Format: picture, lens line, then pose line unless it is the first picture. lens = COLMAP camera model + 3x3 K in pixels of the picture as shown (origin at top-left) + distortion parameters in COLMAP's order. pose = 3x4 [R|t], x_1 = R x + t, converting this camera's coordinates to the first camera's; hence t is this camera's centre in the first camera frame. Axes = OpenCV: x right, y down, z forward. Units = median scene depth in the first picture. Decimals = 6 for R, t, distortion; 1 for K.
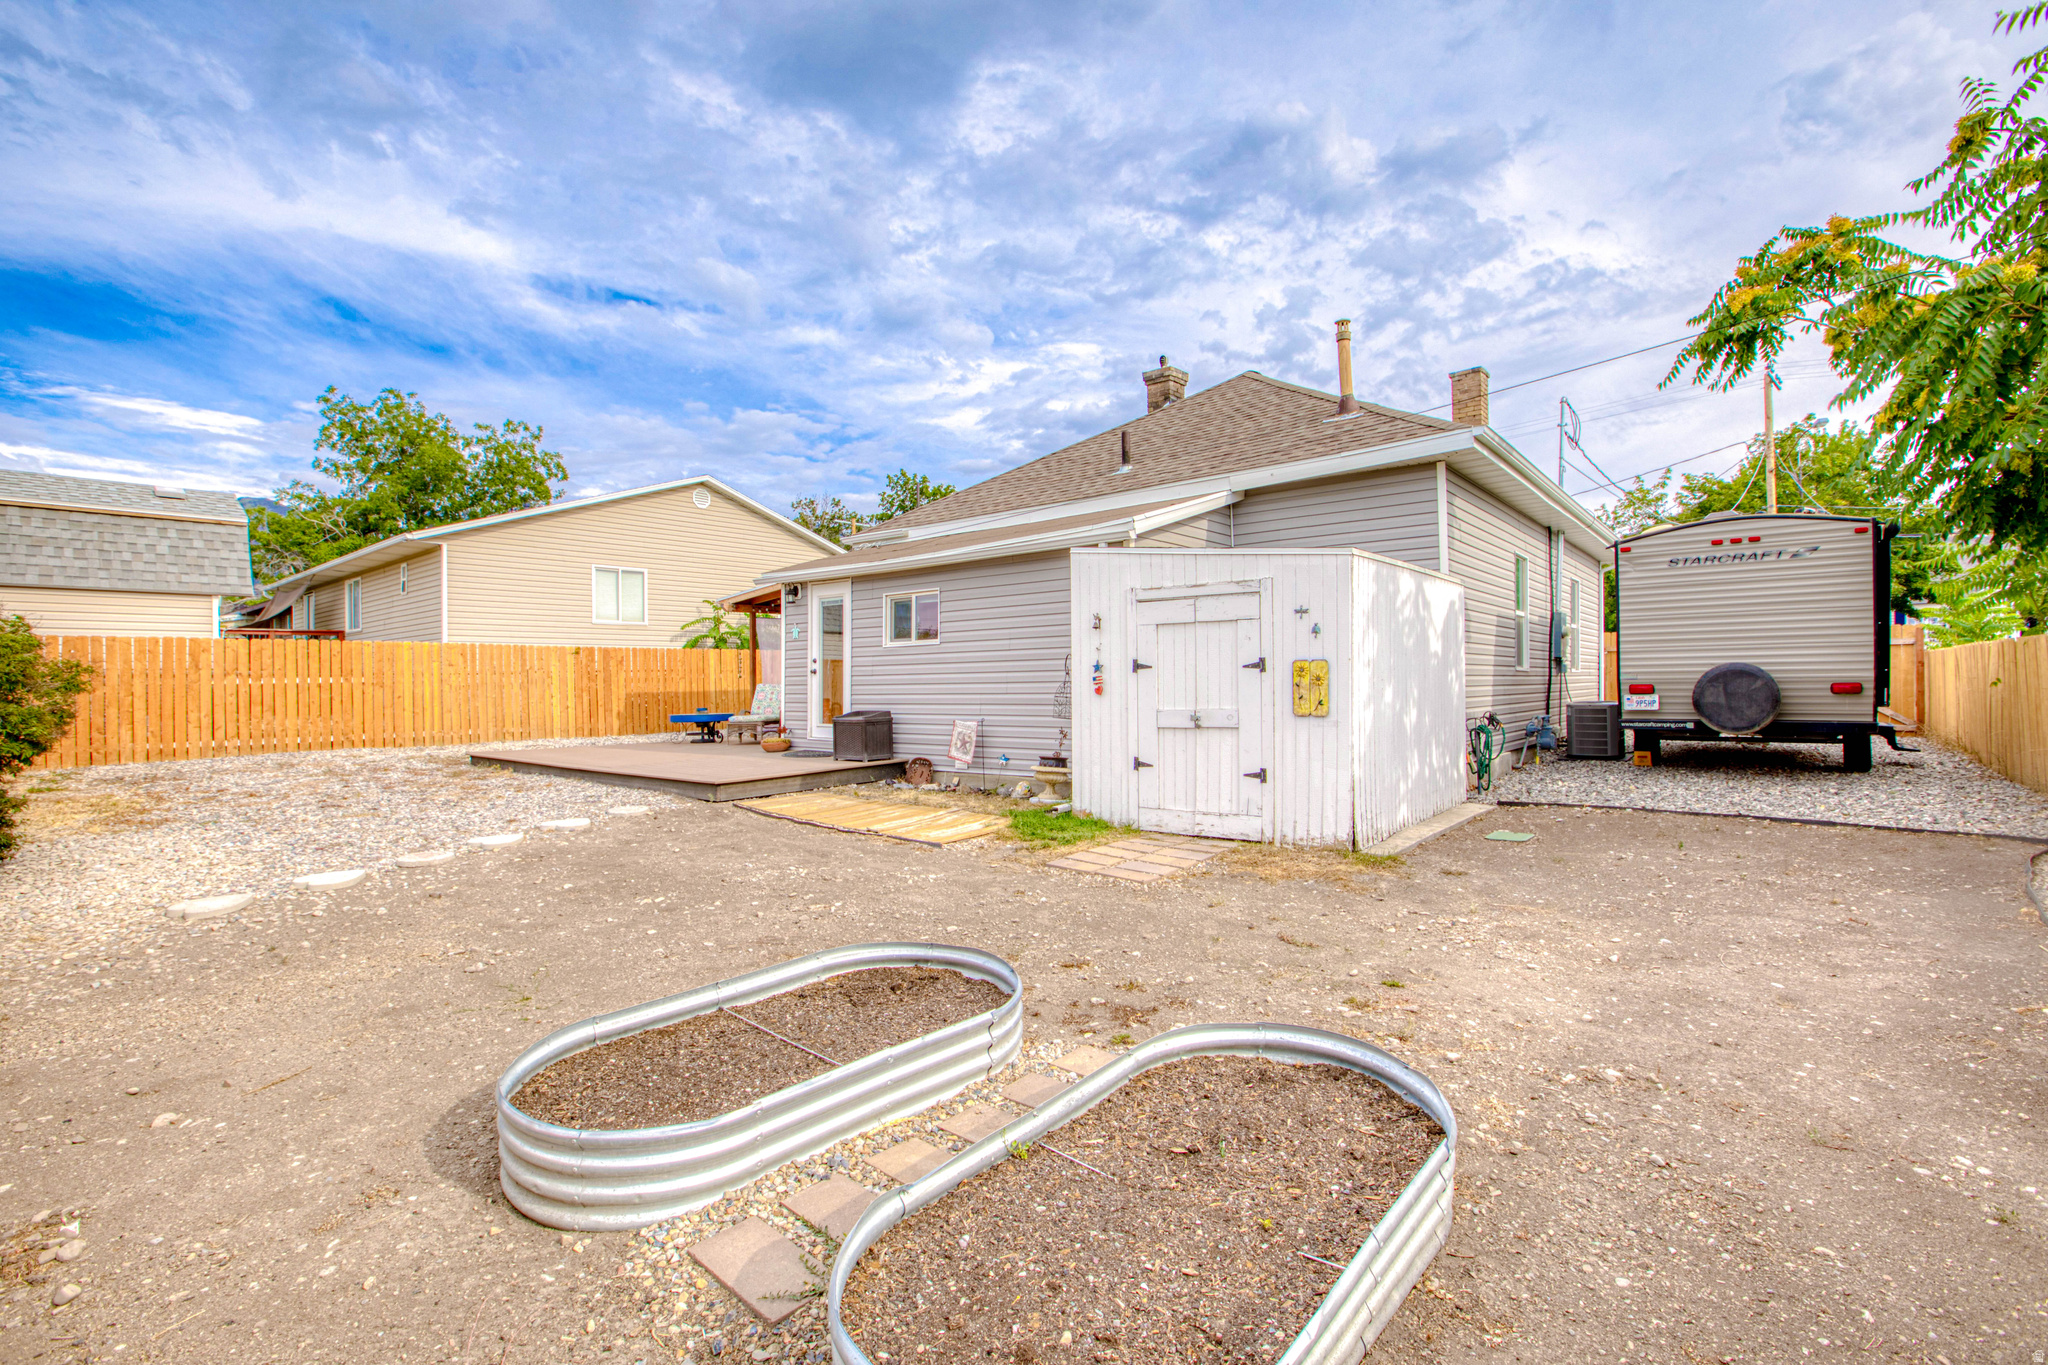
lens RADIAL K [[951.2, 0, 1004.0], [0, 951.2, 687.2], [0, 0, 1]] dist [-0.053025, 0.017144]
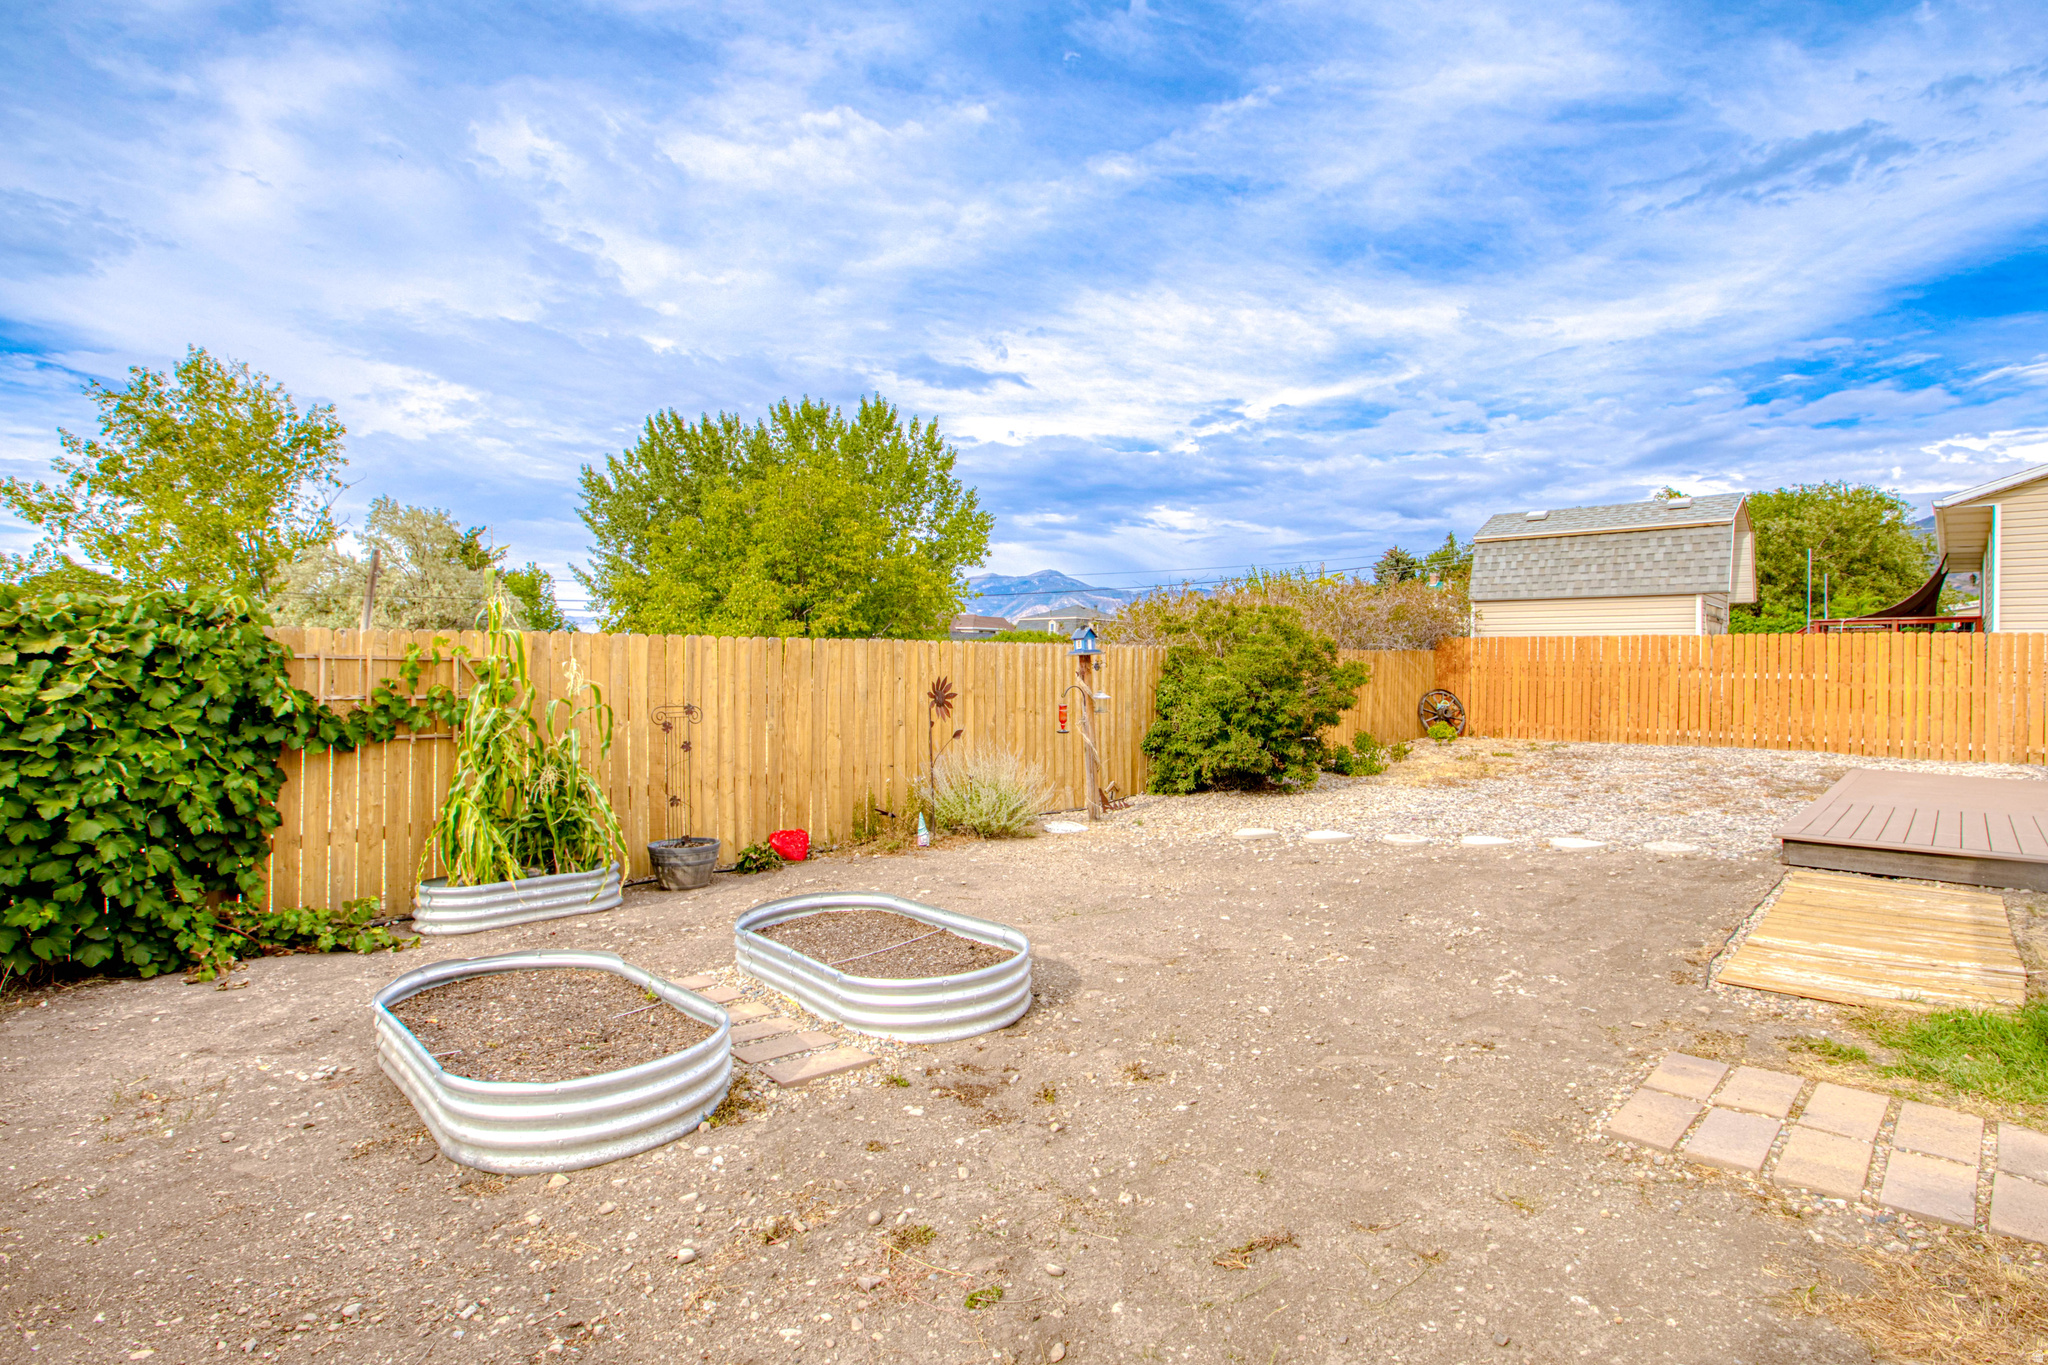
lens RADIAL K [[951.2, 0, 1031.0], [0, 951.2, 670.9], [0, 0, 1]] dist [-0.053025, 0.017144]
pose [[-0.054539, 0.017965, -0.998350, 0.319794], [-0.019659, 0.999625, 0.019062, -0.019916], [0.998318, 0.020667, -0.054165, 0.353683]]
